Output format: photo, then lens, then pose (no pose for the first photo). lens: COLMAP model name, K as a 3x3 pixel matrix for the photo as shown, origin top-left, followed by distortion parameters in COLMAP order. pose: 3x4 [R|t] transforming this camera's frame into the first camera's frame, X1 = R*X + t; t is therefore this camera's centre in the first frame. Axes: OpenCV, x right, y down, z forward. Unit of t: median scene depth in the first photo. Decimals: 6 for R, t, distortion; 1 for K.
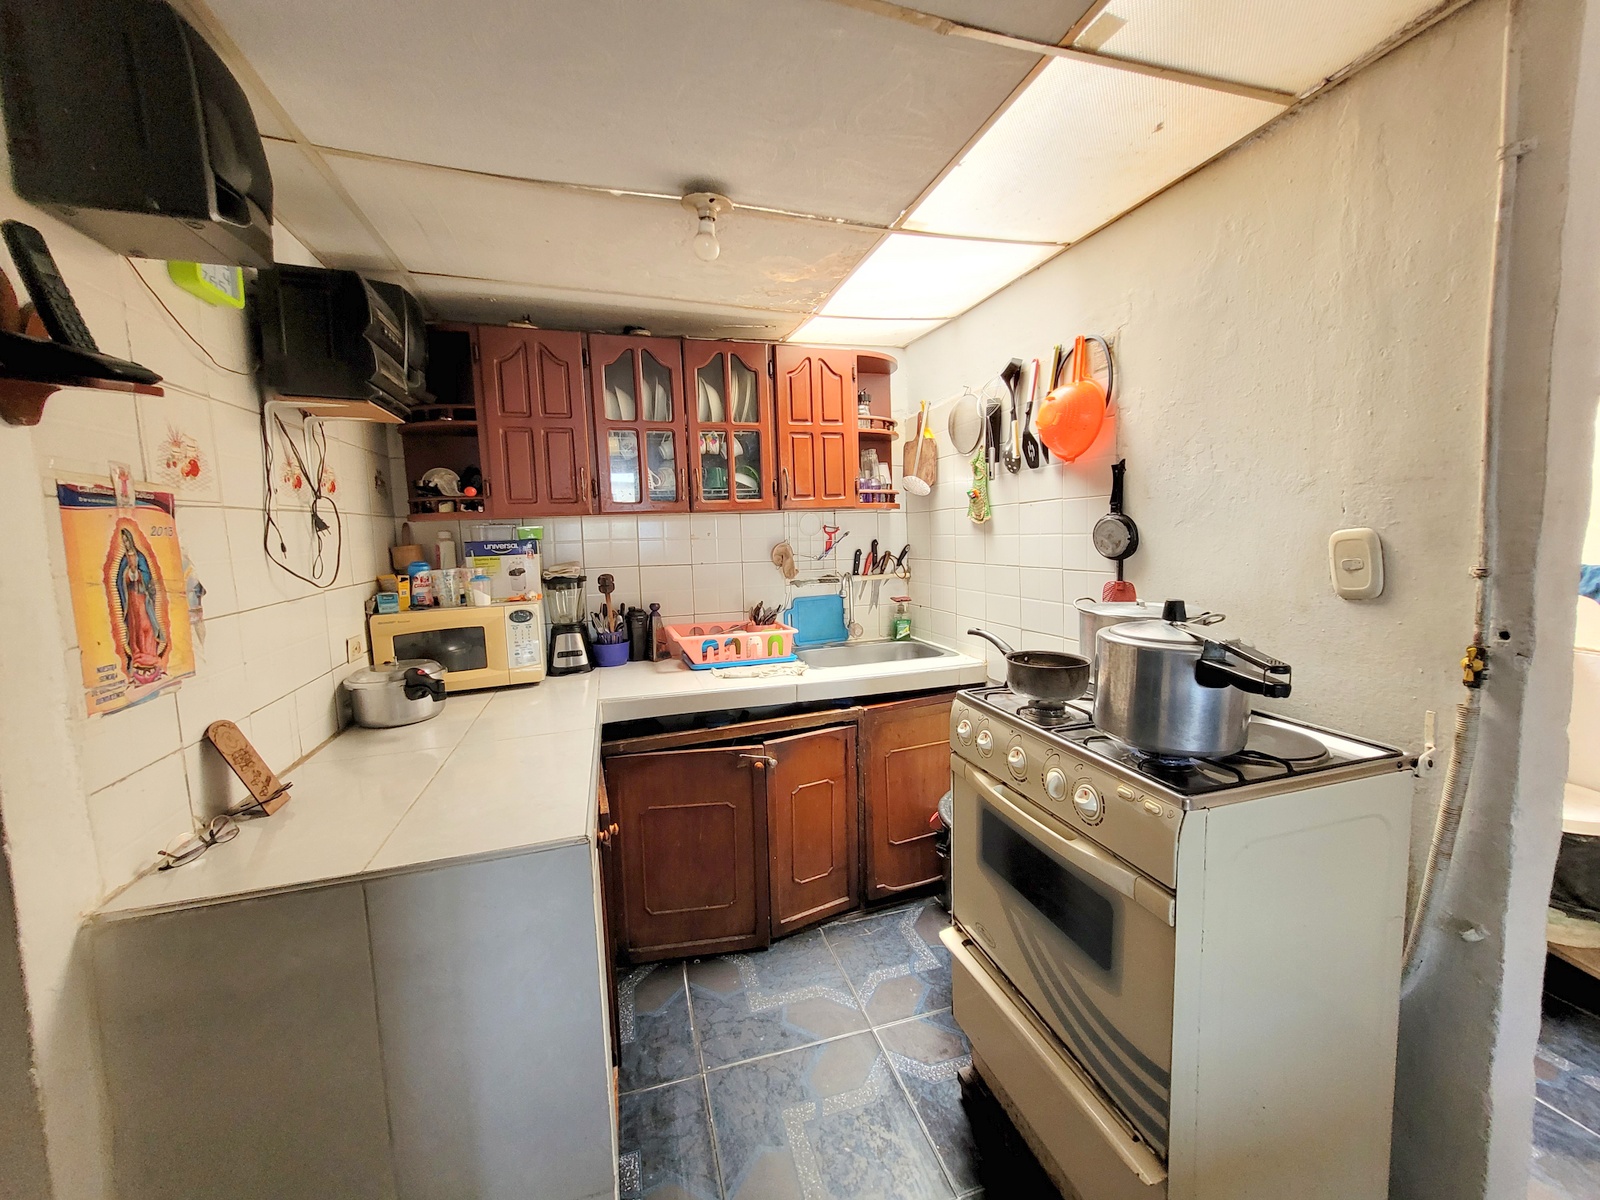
lens RADIAL K [[633.2, 0, 797.8], [0, 633.2, 596.3], [0, 0, 1]] dist [-0.000111, -0.000197]
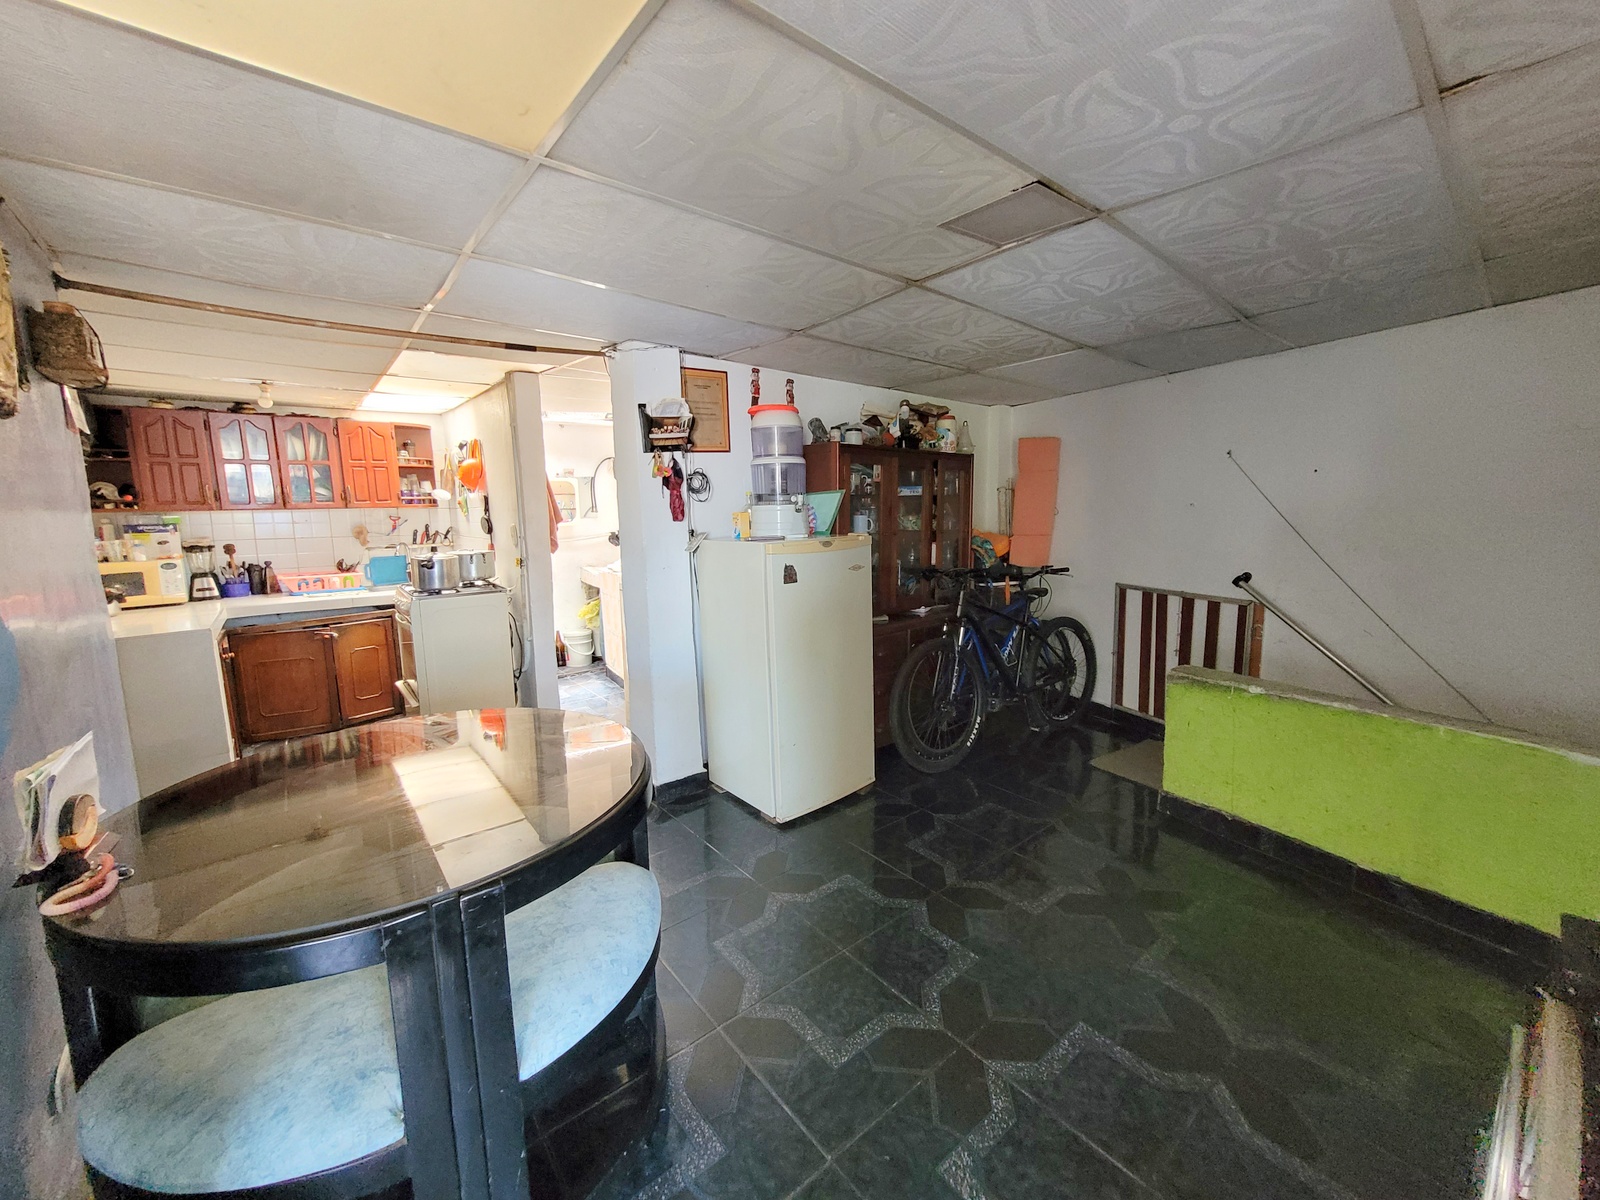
lens RADIAL K [[633.2, 0, 799.9], [0, 633.2, 595.4], [0, 0, 1]] dist [-0.000111, -0.000197]
pose [[0.922711, -0.038516, 0.383564, 0.483331], [0.026863, 0.999002, 0.035692, 0.088787], [-0.384556, -0.022630, 0.922824, -1.242209]]
